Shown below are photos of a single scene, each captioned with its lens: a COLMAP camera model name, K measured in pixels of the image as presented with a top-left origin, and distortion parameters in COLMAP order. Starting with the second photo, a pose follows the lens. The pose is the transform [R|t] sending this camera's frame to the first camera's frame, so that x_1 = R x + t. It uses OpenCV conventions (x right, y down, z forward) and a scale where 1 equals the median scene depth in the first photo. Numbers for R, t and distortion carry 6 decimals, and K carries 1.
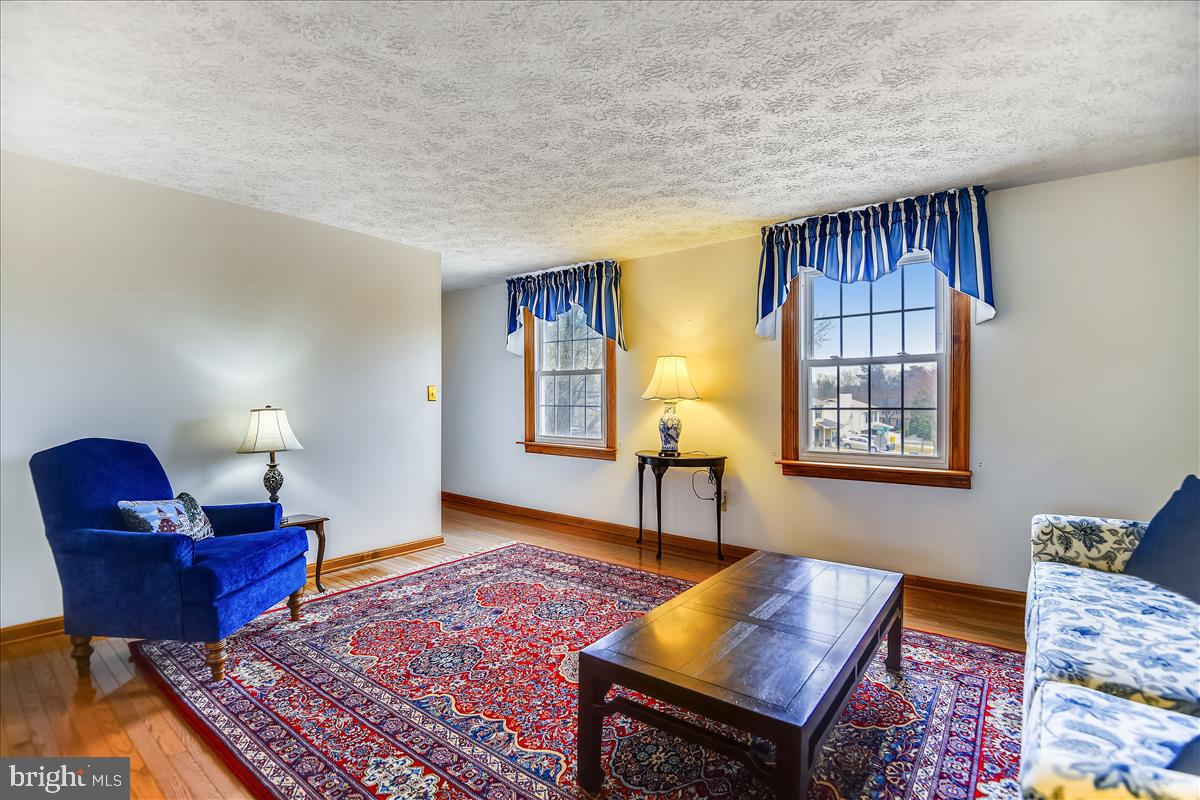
lens RADIAL K [[549.0, 0, 607.8], [0, 549.0, 403.1], [0, 0, 1]] dist [0.000927, -0.000676]
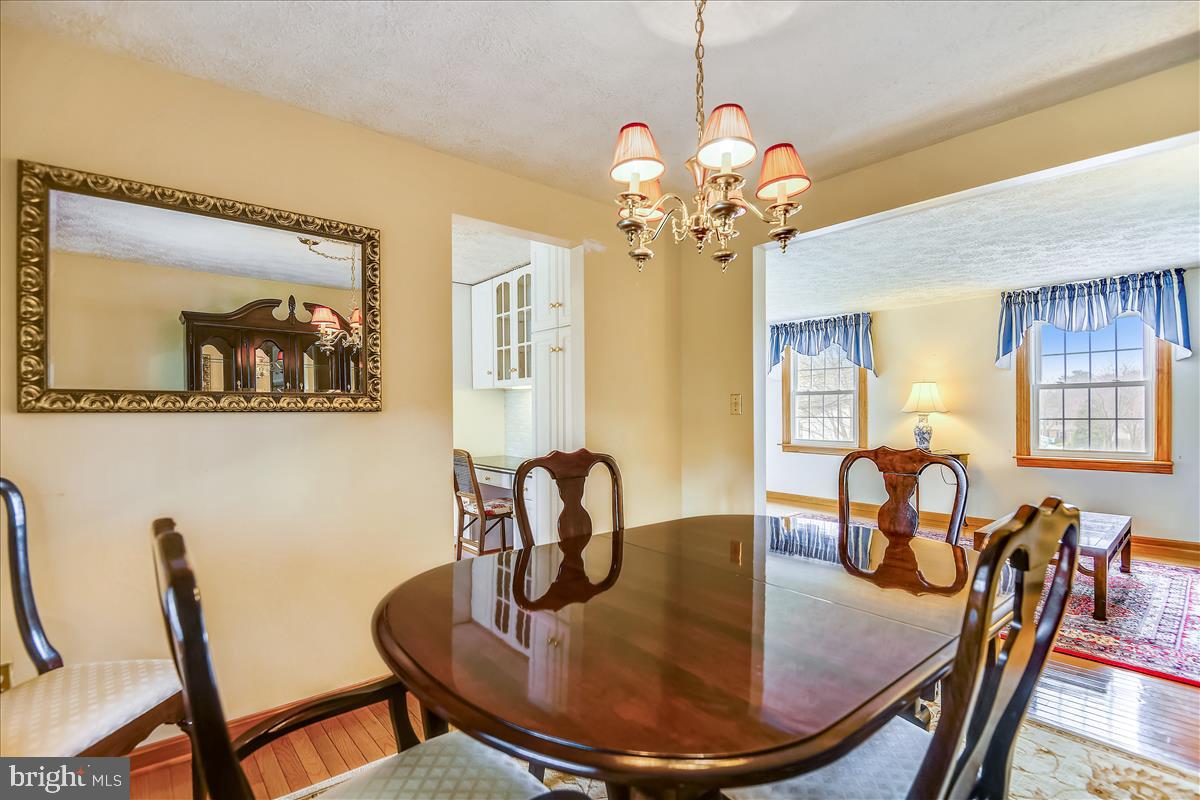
lens RADIAL K [[547.6, 0, 600.5], [0, 547.6, 417.4], [0, 0, 1]] dist [-0.020736, -0.000396]
pose [[0.978577, -0.000381, -0.205882, -0.472983], [0.001701, 0.999979, 0.006232, -0.005158], [0.205875, -0.006449, 0.978557, -0.623142]]
